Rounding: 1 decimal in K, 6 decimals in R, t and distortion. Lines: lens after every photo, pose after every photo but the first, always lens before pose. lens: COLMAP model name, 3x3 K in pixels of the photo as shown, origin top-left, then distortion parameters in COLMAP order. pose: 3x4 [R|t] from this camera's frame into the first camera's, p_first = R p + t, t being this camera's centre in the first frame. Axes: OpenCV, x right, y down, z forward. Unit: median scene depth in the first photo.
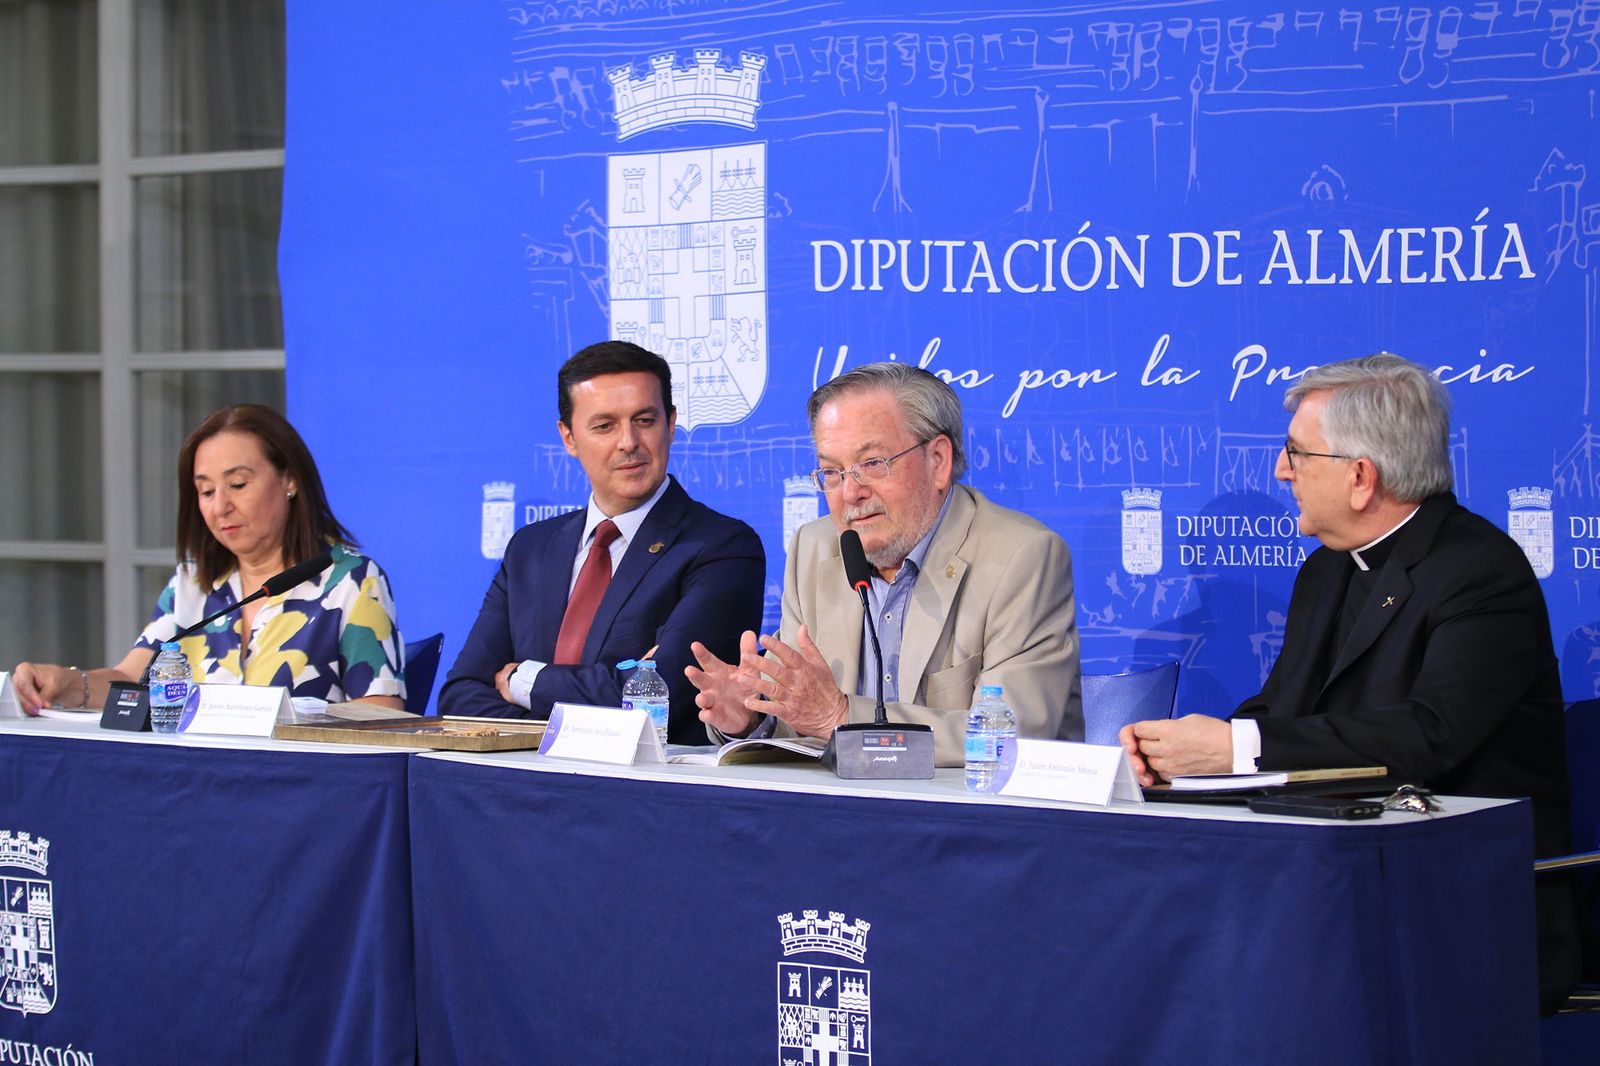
lens RADIAL K [[6379.9, 0, 799.3], [0, 6379.9, 367.6], [0, 0, 1]] dist [-1.268537, 0.429410]
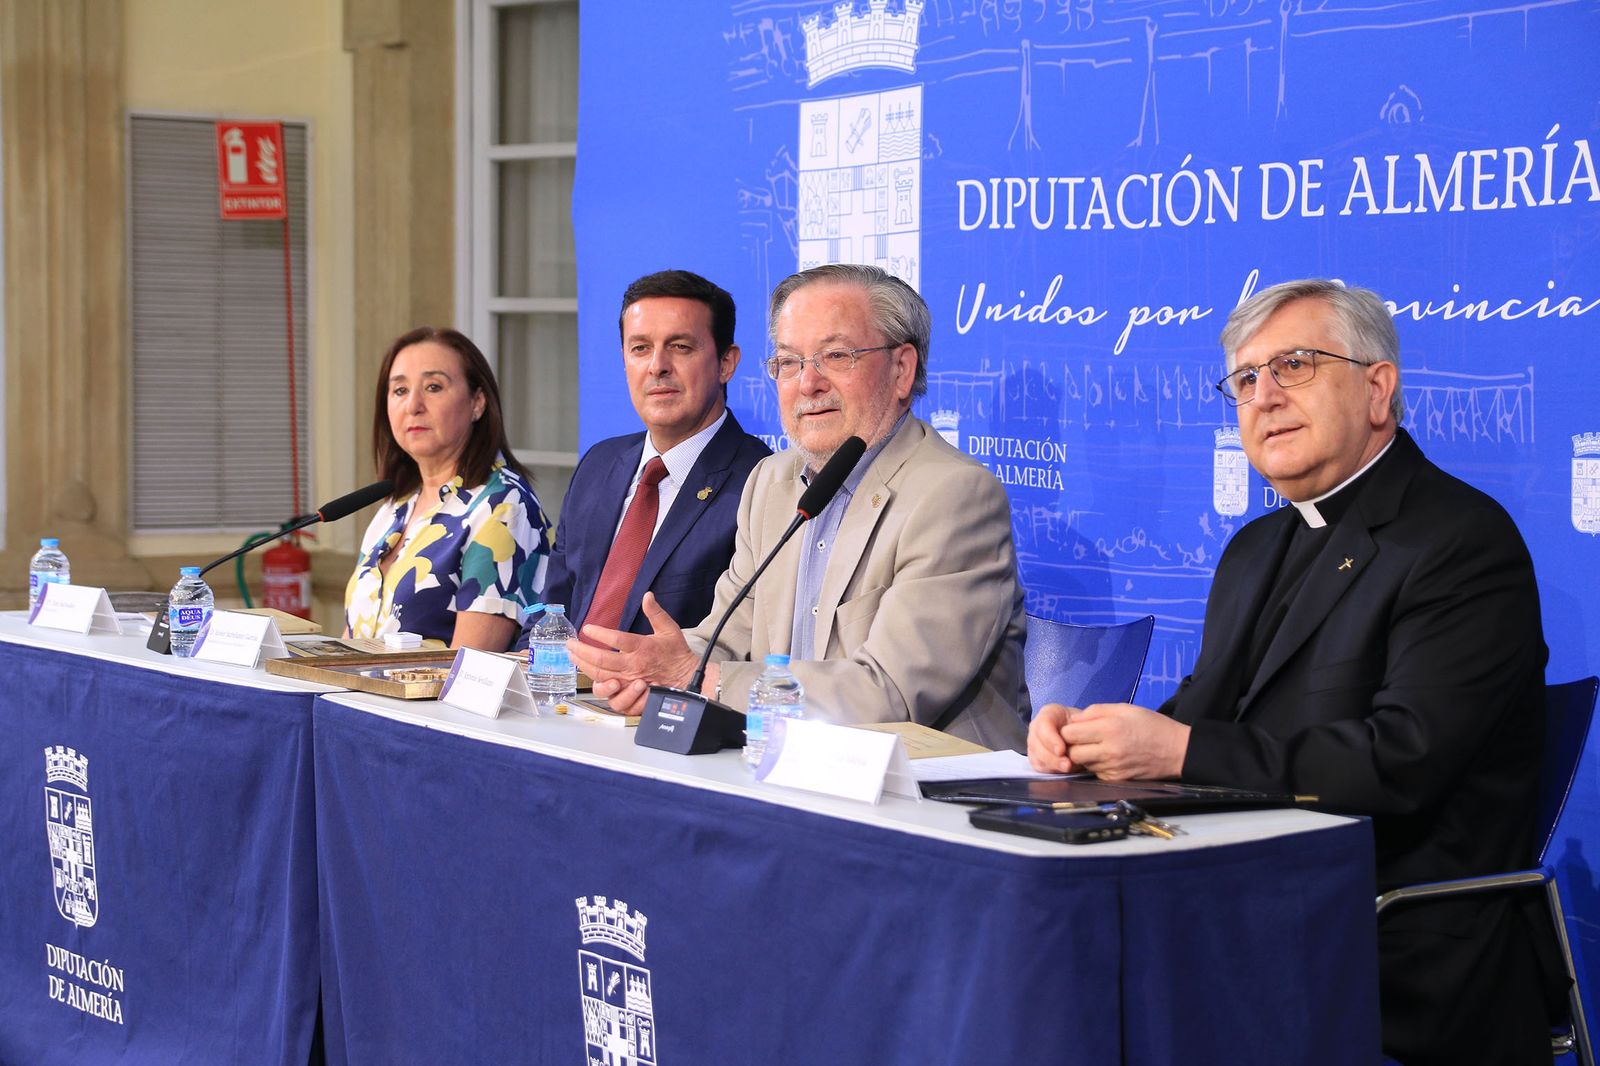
lens RADIAL K [[4170.1, 0, 717.4], [0, 4170.1, 533.4], [0, 0, 1]] dist [0.312607, -1.017456]
pose [[0.972163, 0.018046, -0.233608, 0.124291], [-0.007191, 0.998858, 0.047236, 0.005254], [0.234193, -0.044242, 0.971183, 0.343868]]
